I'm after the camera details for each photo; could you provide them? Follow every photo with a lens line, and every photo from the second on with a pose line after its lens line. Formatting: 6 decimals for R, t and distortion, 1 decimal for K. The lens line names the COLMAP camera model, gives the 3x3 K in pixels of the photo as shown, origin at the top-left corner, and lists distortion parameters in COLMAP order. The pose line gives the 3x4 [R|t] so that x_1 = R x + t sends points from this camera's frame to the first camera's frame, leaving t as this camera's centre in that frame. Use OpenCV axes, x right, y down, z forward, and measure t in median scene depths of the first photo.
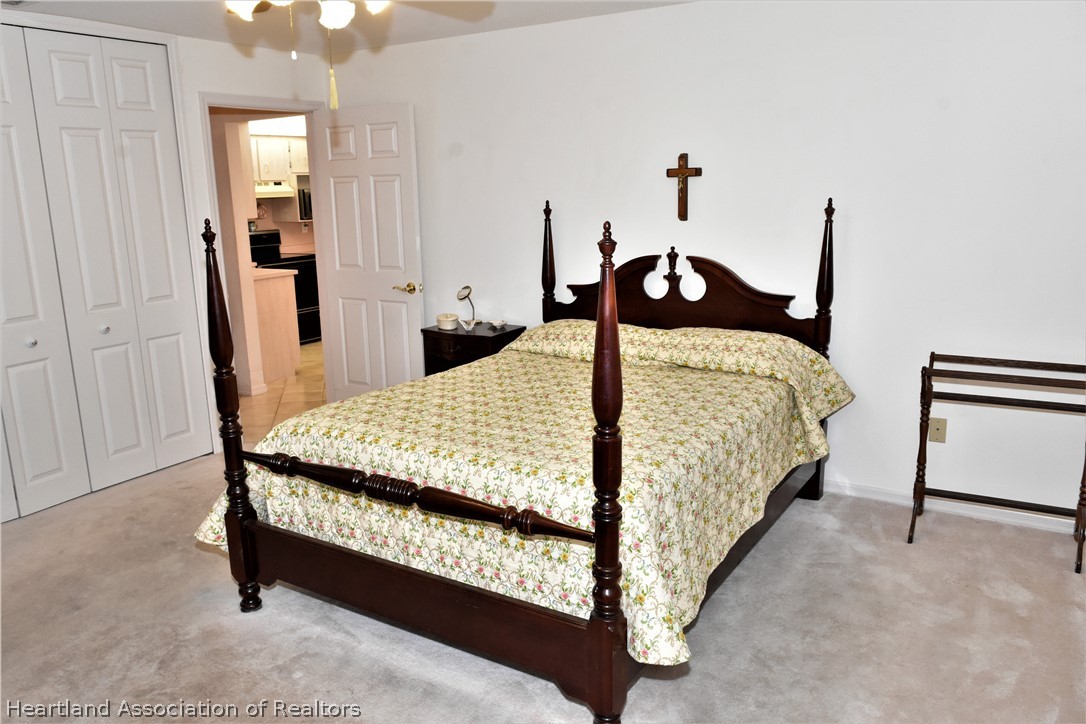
lens RADIAL K [[841.1, 0, 541.4], [0, 841.1, 358.3], [0, 0, 1]] dist [-0.016833, 0.006351]
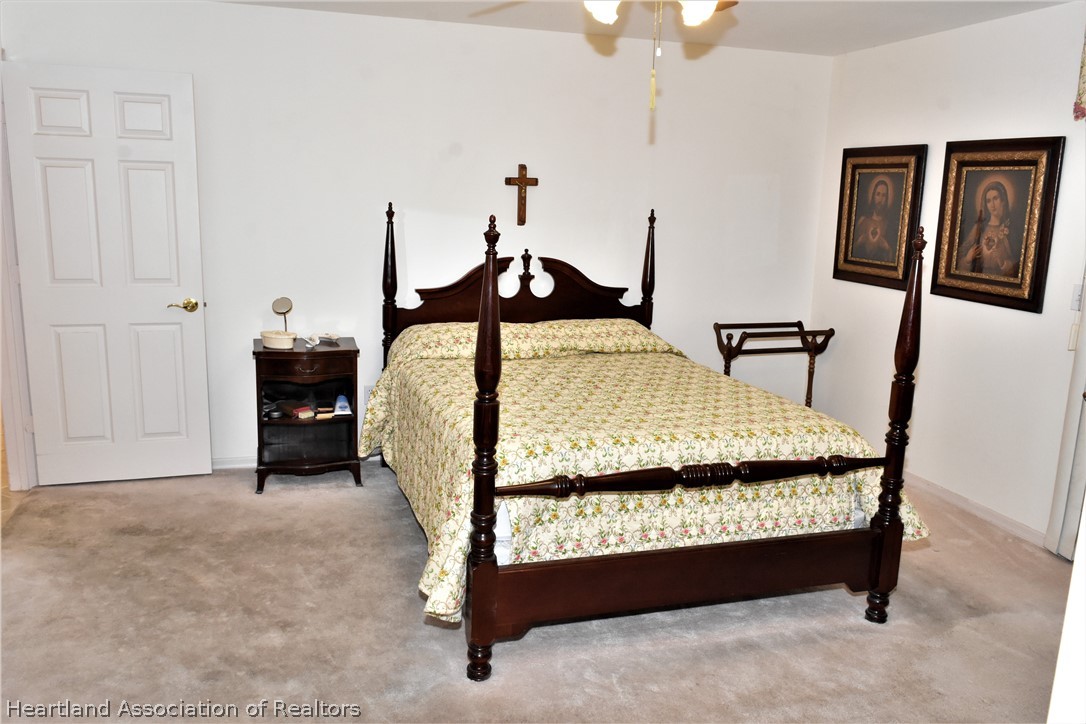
lens RADIAL K [[841.1, 0, 541.4], [0, 841.1, 358.3], [0, 0, 1]] dist [-0.016833, 0.006351]
pose [[0.641674, -0.105806, 0.759645, -0.681646], [0.112284, 0.992727, 0.043424, -0.036988], [-0.758714, 0.057433, 0.648887, 0.283430]]
